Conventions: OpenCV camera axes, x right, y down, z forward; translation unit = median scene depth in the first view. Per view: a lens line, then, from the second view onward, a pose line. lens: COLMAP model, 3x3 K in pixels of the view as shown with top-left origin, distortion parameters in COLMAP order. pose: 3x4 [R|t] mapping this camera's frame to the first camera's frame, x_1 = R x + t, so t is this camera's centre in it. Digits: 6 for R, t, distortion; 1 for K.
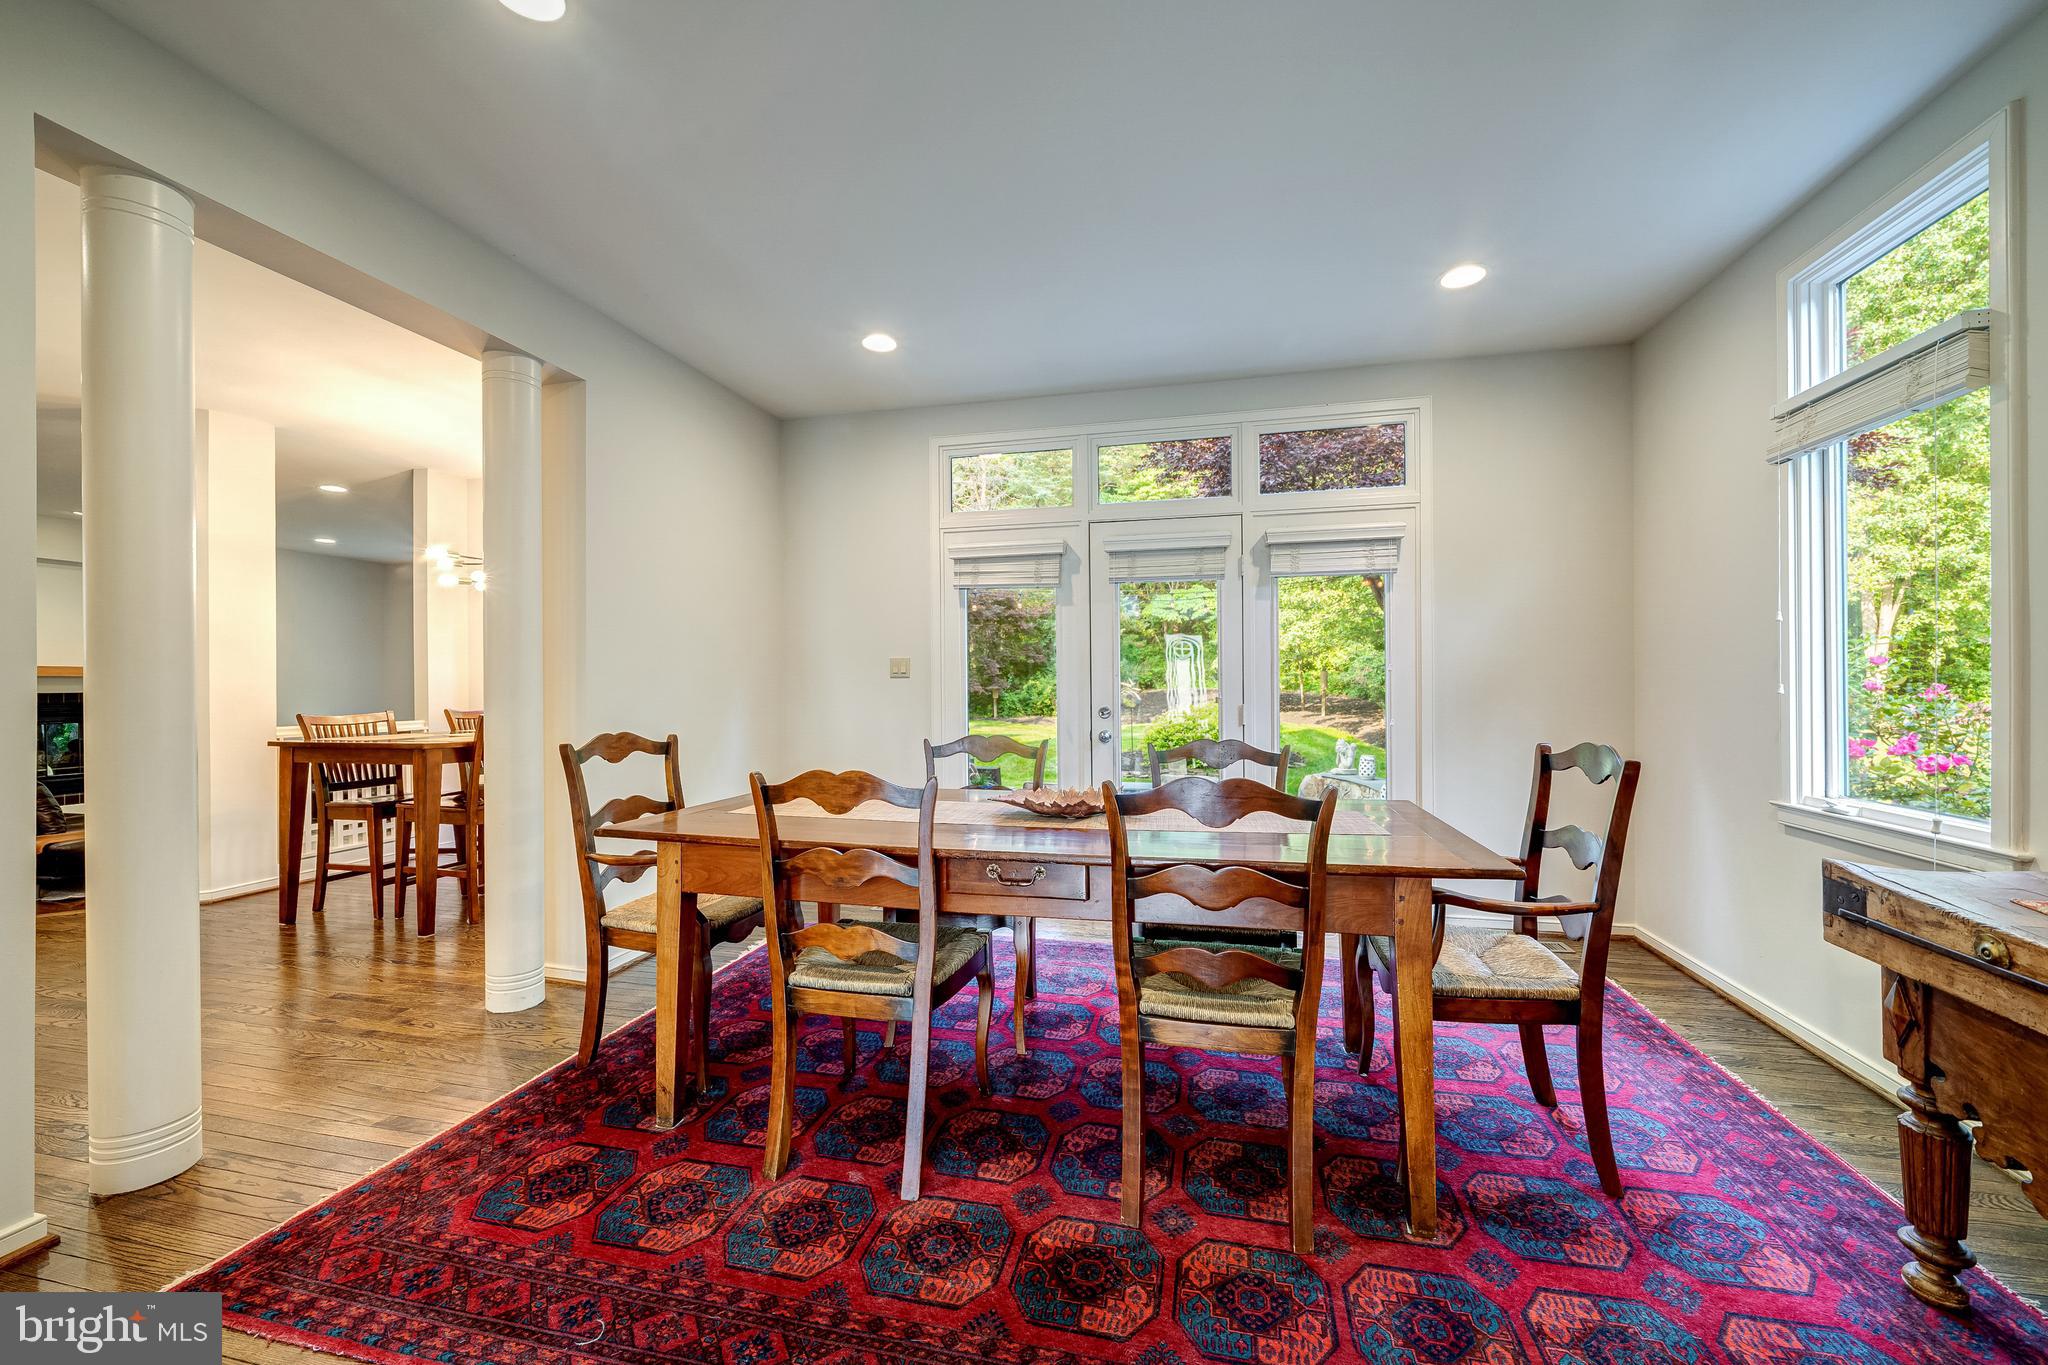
lens RADIAL K [[763.5, 0, 1027.3], [0, 763.5, 679.5], [0, 0, 1]] dist [0.009632, 0.000070]
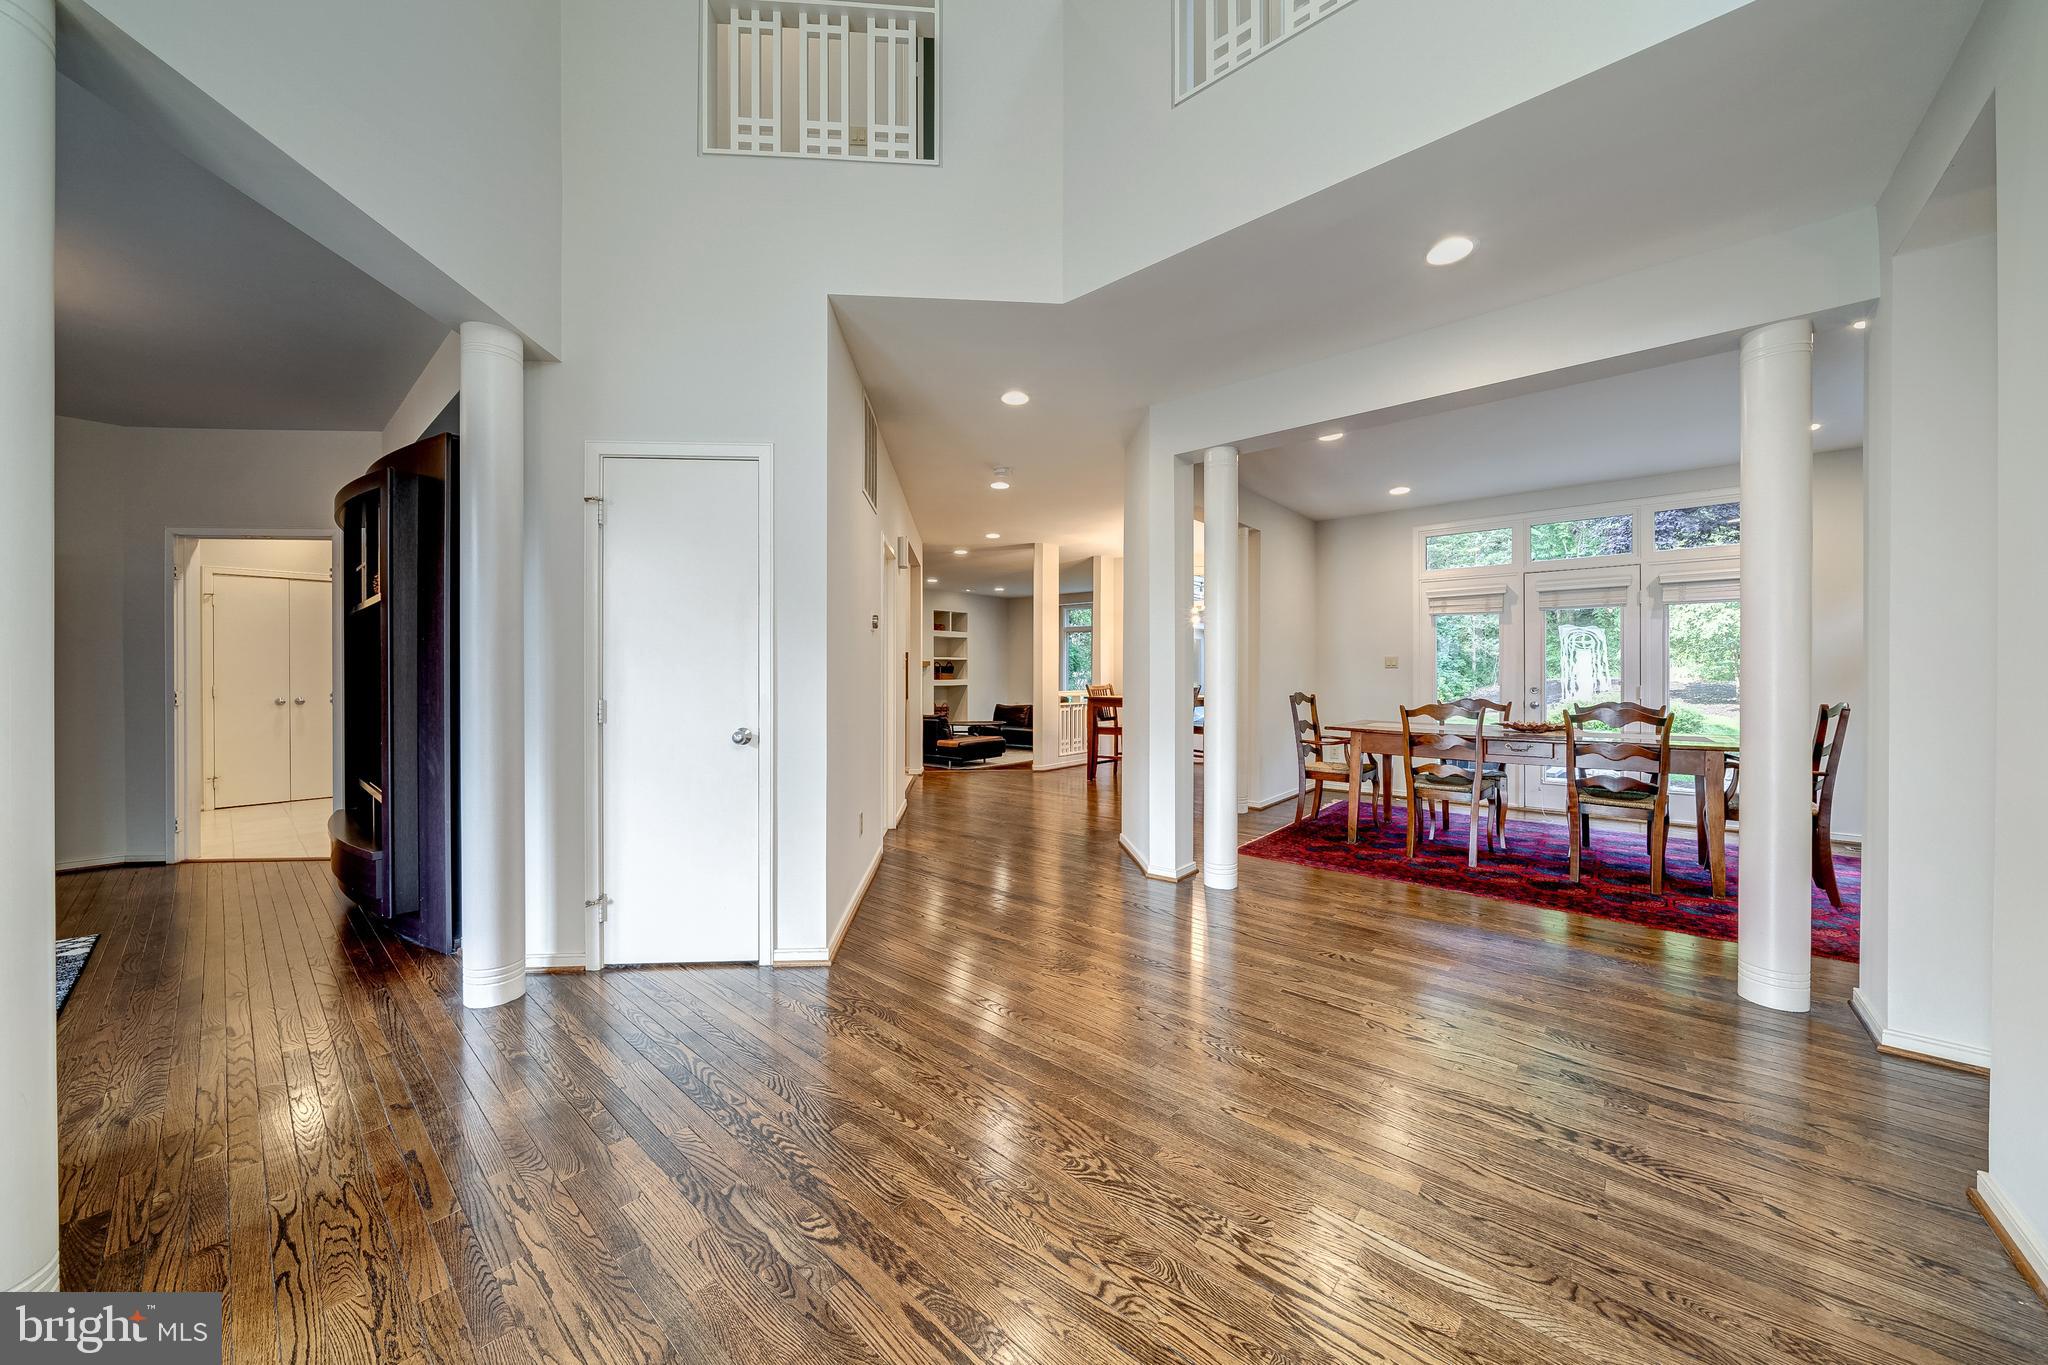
lens RADIAL K [[682.4, 0, 1073.5], [0, 682.4, 677.7], [0, 0, 1]] dist [-0.012331, -0.000070]
pose [[0.905223, 0.007379, -0.424873, -0.238114], [-0.000872, 0.999879, 0.015506, -0.005725], [0.424936, -0.013666, 0.905120, -0.991635]]
